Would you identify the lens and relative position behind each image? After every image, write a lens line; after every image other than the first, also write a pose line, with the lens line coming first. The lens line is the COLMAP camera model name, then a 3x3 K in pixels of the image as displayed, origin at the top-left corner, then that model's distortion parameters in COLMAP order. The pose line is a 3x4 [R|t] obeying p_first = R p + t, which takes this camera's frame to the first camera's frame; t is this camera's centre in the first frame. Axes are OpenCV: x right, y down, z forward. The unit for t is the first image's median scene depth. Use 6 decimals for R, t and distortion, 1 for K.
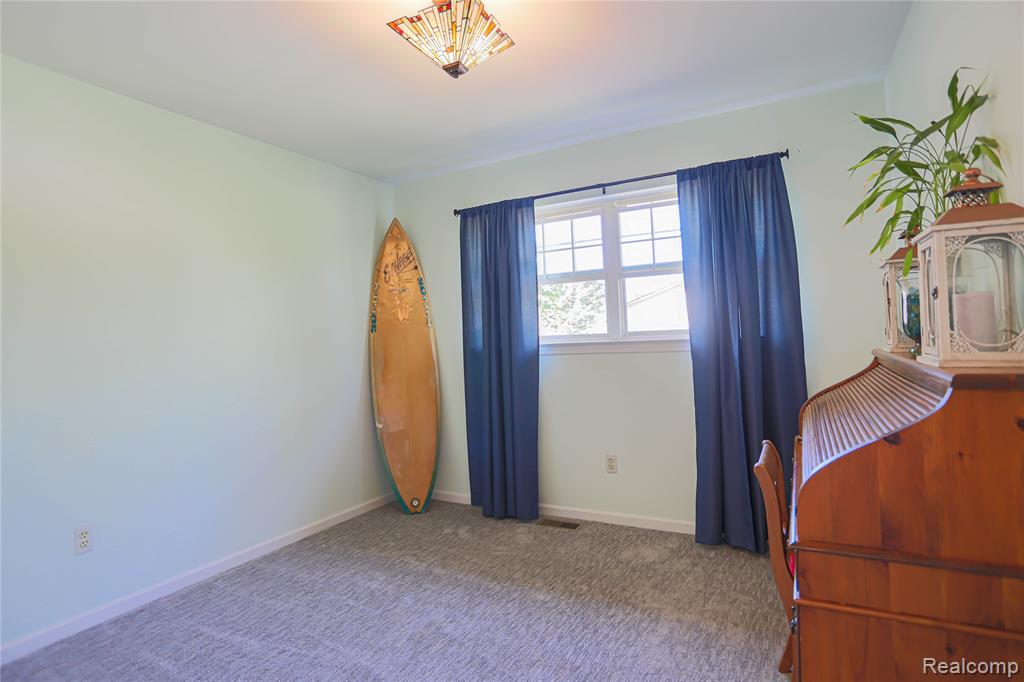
lens RADIAL K [[519.8, 0, 512.6], [0, 519.8, 329.1], [0, 0, 1]] dist [-0.032136, 0.000617]
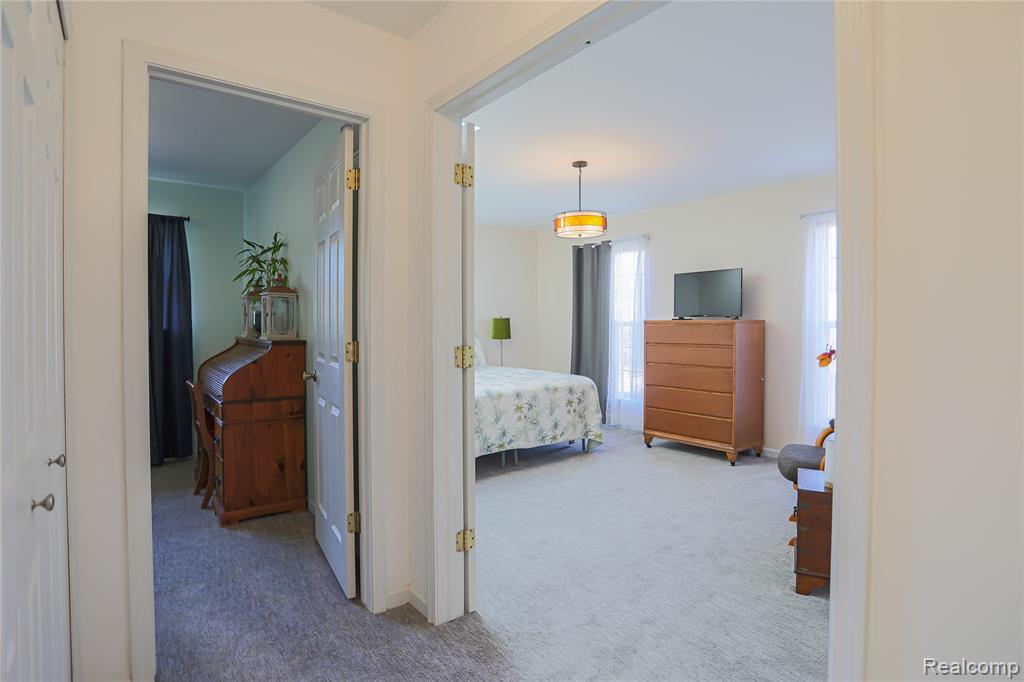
lens RADIAL K [[519.8, 0, 512.6], [0, 519.8, 329.1], [0, 0, 1]] dist [-0.032136, 0.000617]
pose [[0.391183, 0.028610, 0.919868, -1.109882], [-0.031328, 0.999351, -0.017759, 0.017321], [-0.919780, -0.021870, 0.391825, -1.208871]]
